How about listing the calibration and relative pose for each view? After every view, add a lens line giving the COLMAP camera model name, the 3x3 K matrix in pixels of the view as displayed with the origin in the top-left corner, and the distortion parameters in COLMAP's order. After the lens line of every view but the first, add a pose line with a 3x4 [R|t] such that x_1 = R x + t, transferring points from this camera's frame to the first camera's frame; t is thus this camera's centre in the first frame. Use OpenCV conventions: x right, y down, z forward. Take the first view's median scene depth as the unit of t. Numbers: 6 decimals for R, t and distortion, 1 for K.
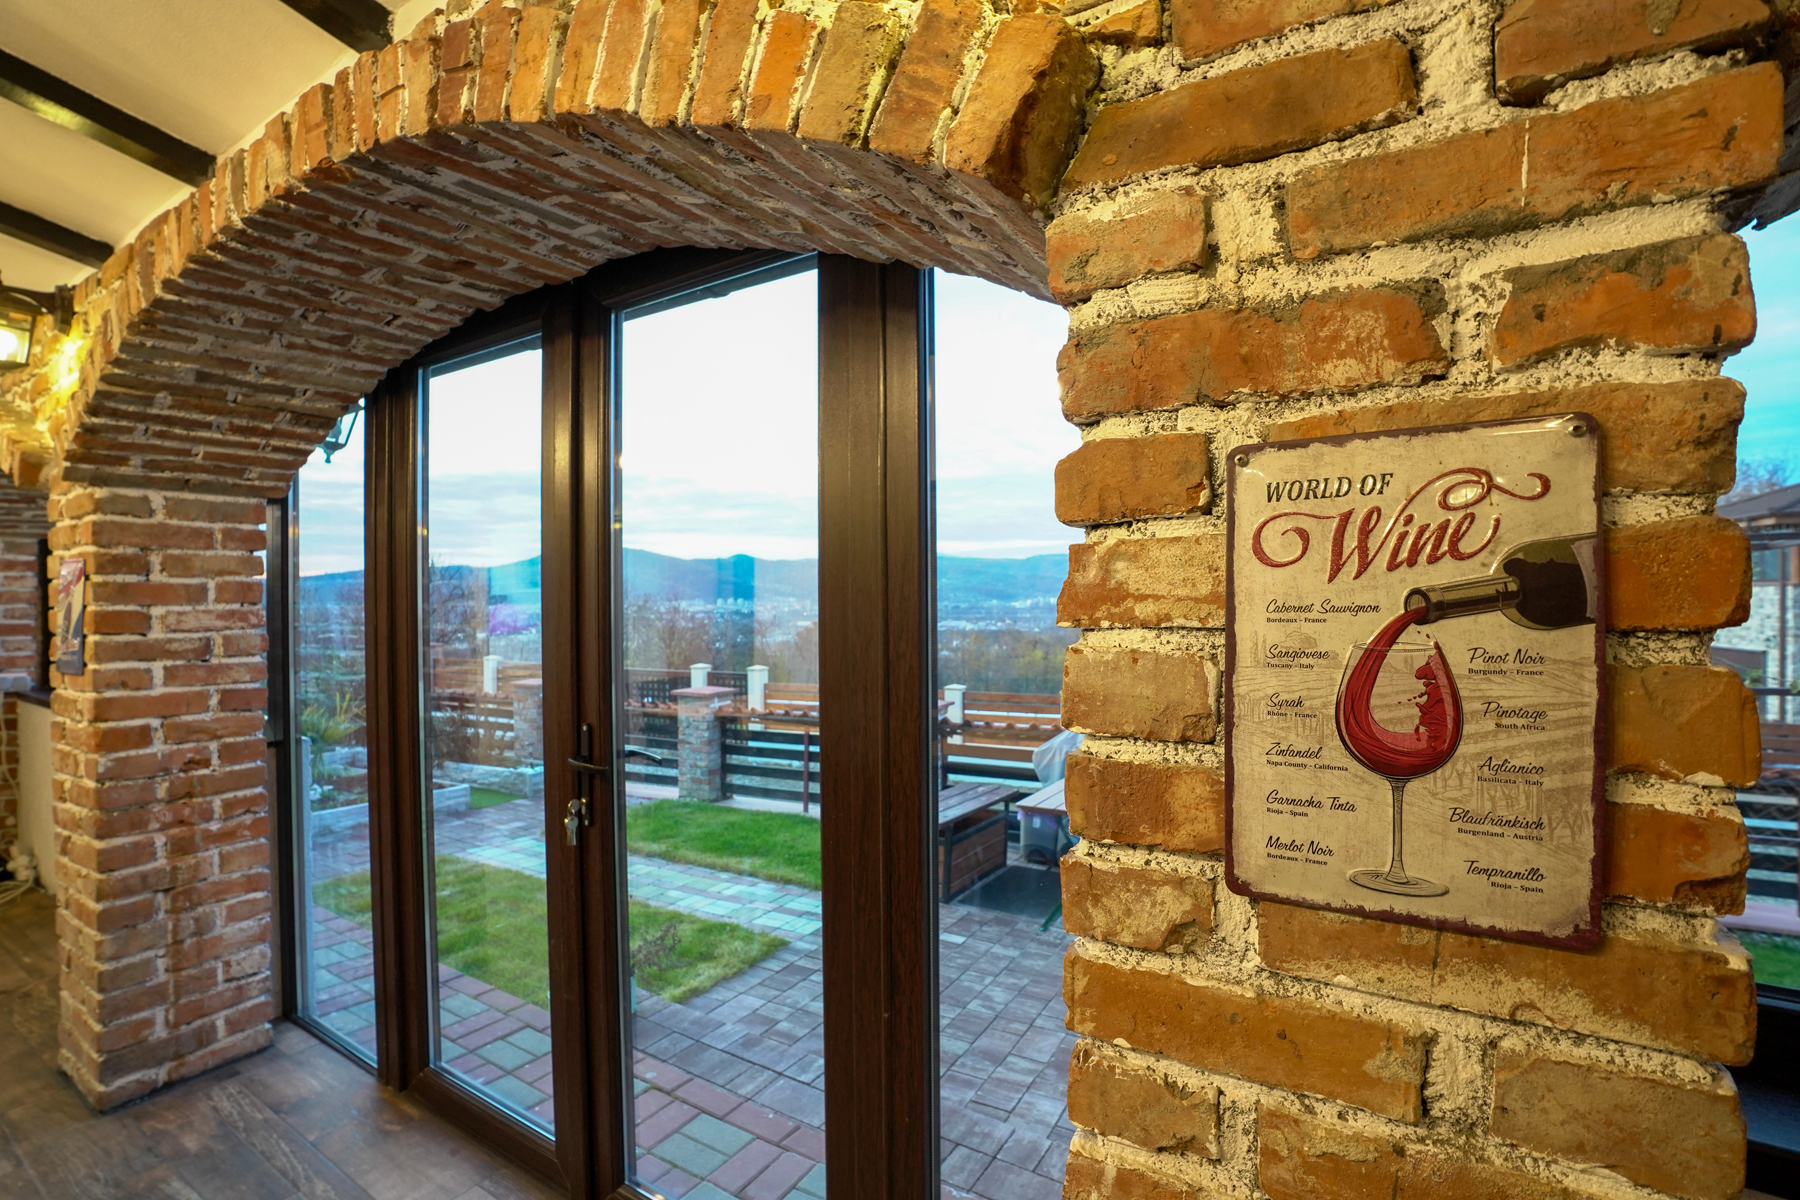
lens RADIAL K [[828.8, 0, 904.1], [0, 828.8, 598.8], [0, 0, 1]] dist [-0.047472, 0.012469]
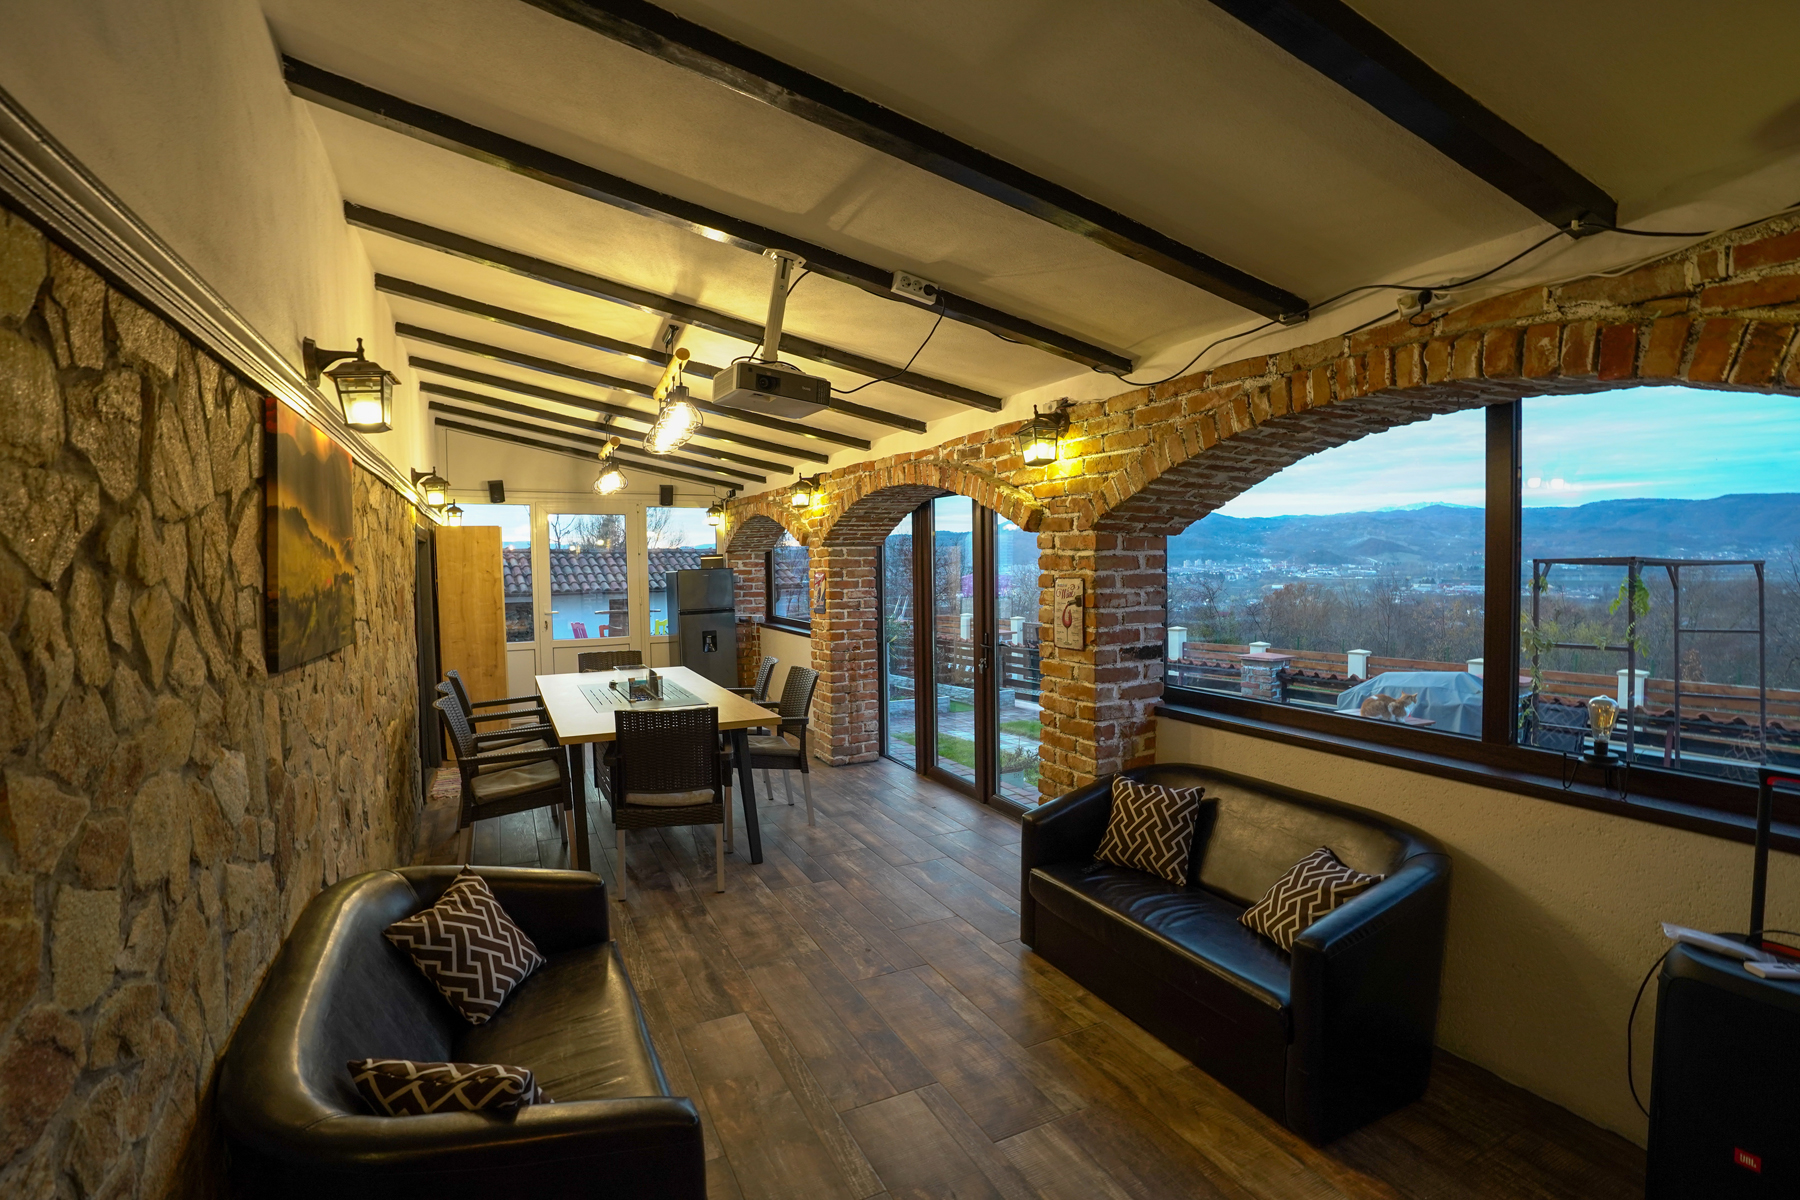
lens RADIAL K [[828.8, 0, 898.3], [0, 828.8, 599.7], [0, 0, 1]] dist [-0.047472, 0.012469]
pose [[0.852293, 0.016266, -0.522812, 0.731332], [0.008154, 0.998982, 0.044374, -0.082624], [0.523001, -0.042083, 0.851293, -1.371071]]
